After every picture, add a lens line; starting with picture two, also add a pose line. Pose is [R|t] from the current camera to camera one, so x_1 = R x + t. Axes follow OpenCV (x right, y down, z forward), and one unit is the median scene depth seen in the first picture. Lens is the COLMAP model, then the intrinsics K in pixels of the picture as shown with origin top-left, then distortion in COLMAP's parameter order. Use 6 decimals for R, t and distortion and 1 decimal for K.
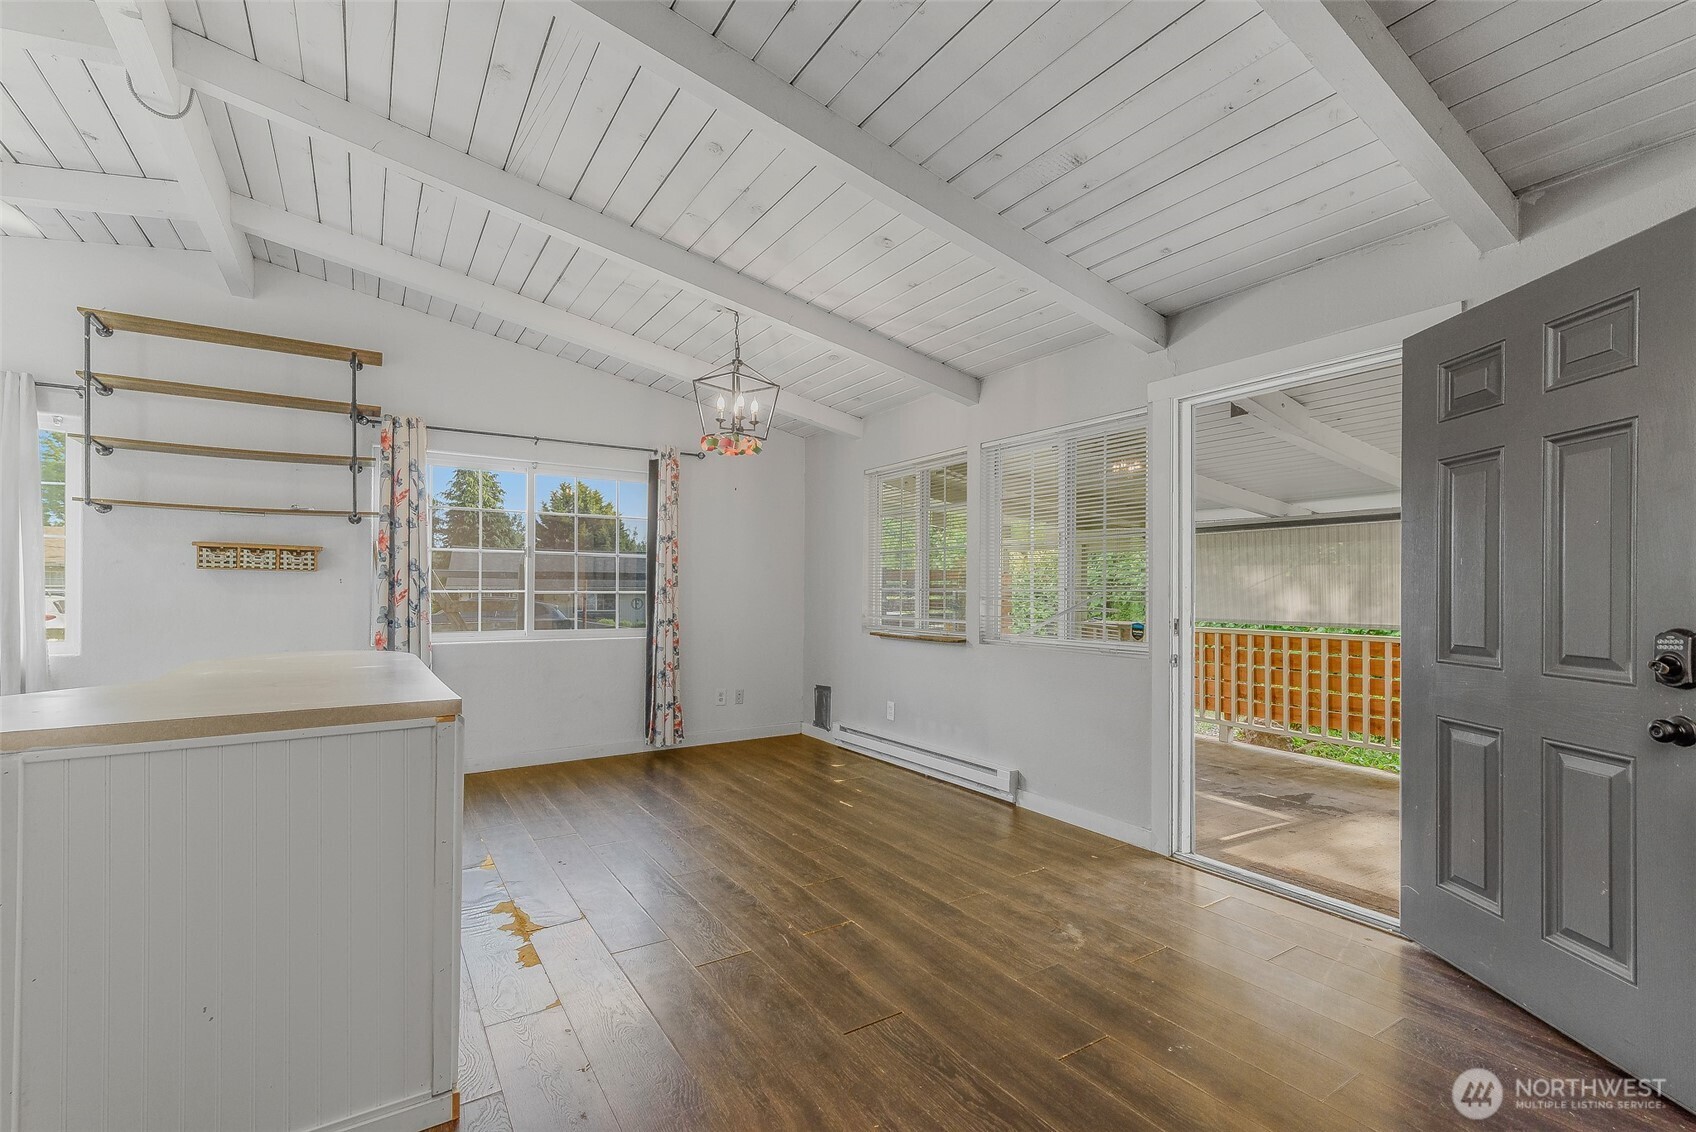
lens RADIAL K [[745.9, 0, 846.2], [0, 745.9, 592.5], [0, 0, 1]] dist [0.014553, -0.000334]
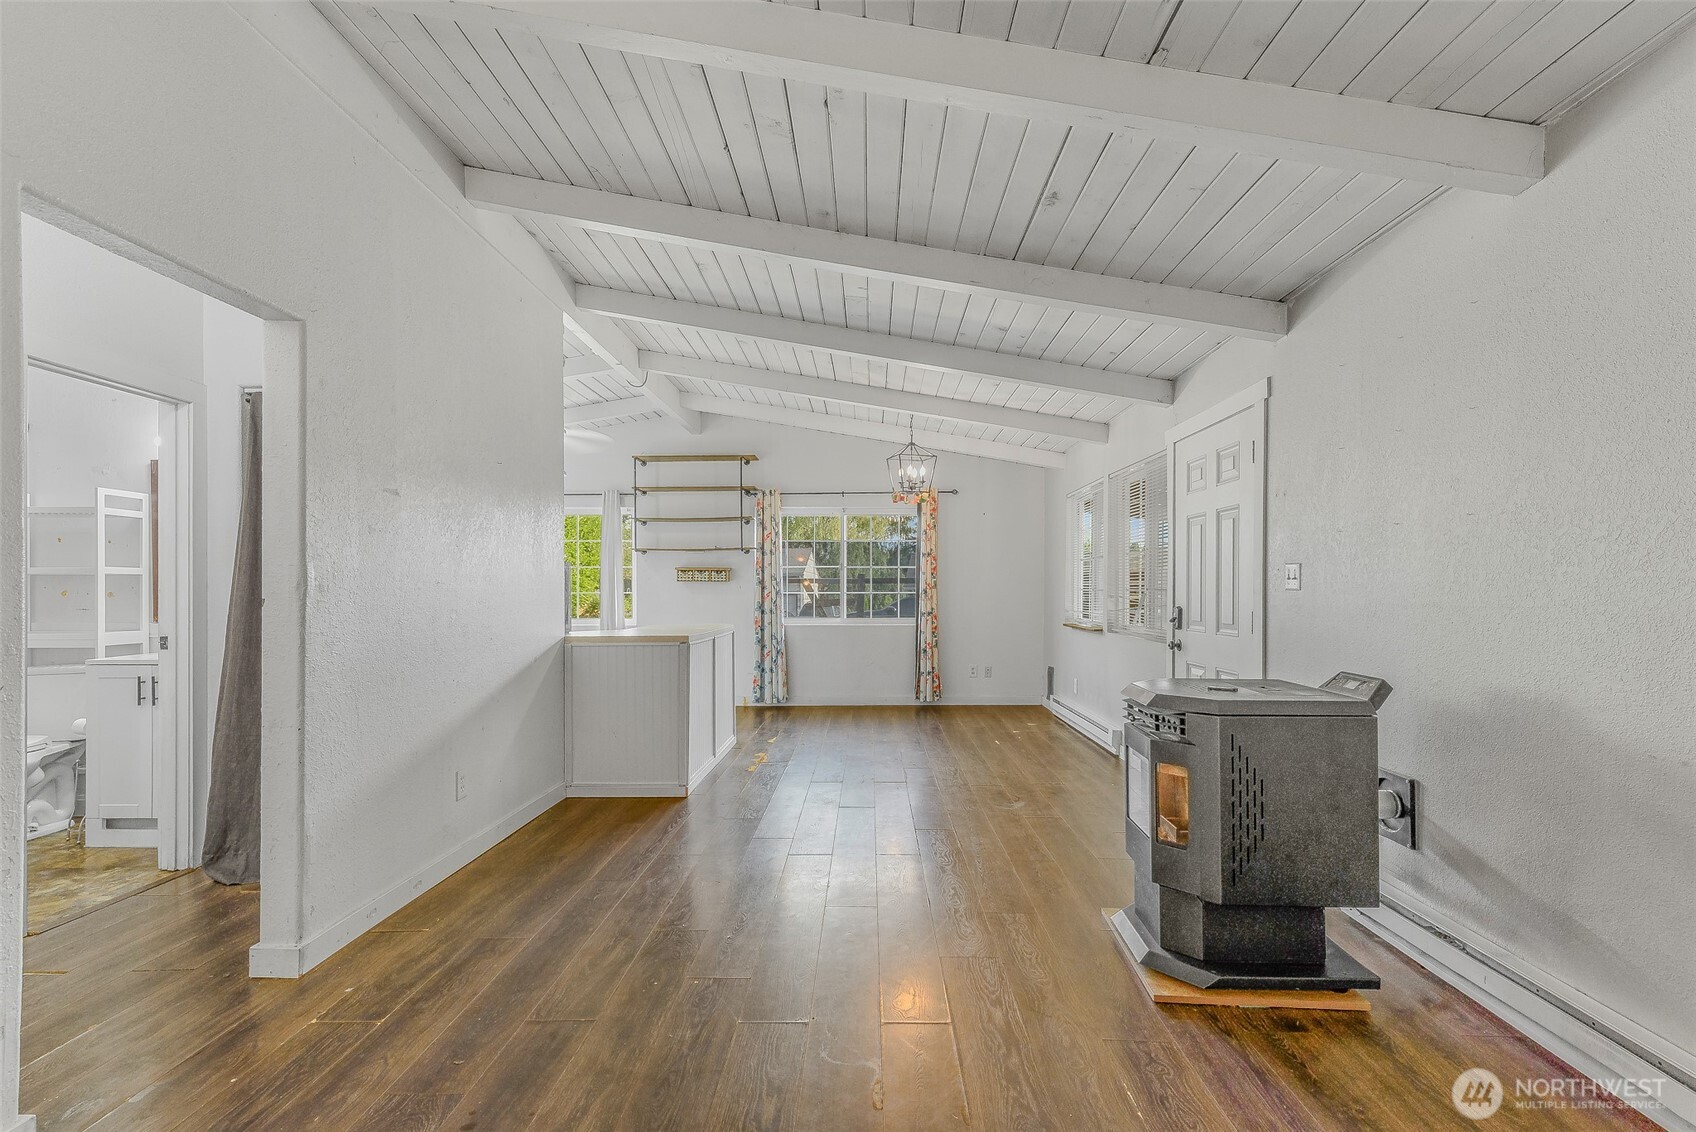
lens RADIAL K [[745.9, 0, 846.2], [0, 745.9, 592.5], [0, 0, 1]] dist [0.014553, -0.000334]
pose [[0.827335, -0.004374, -0.561692, 0.497615], [0.005180, 0.999987, -0.000156, -0.001006], [0.561685, -0.002780, 0.827346, -0.291400]]
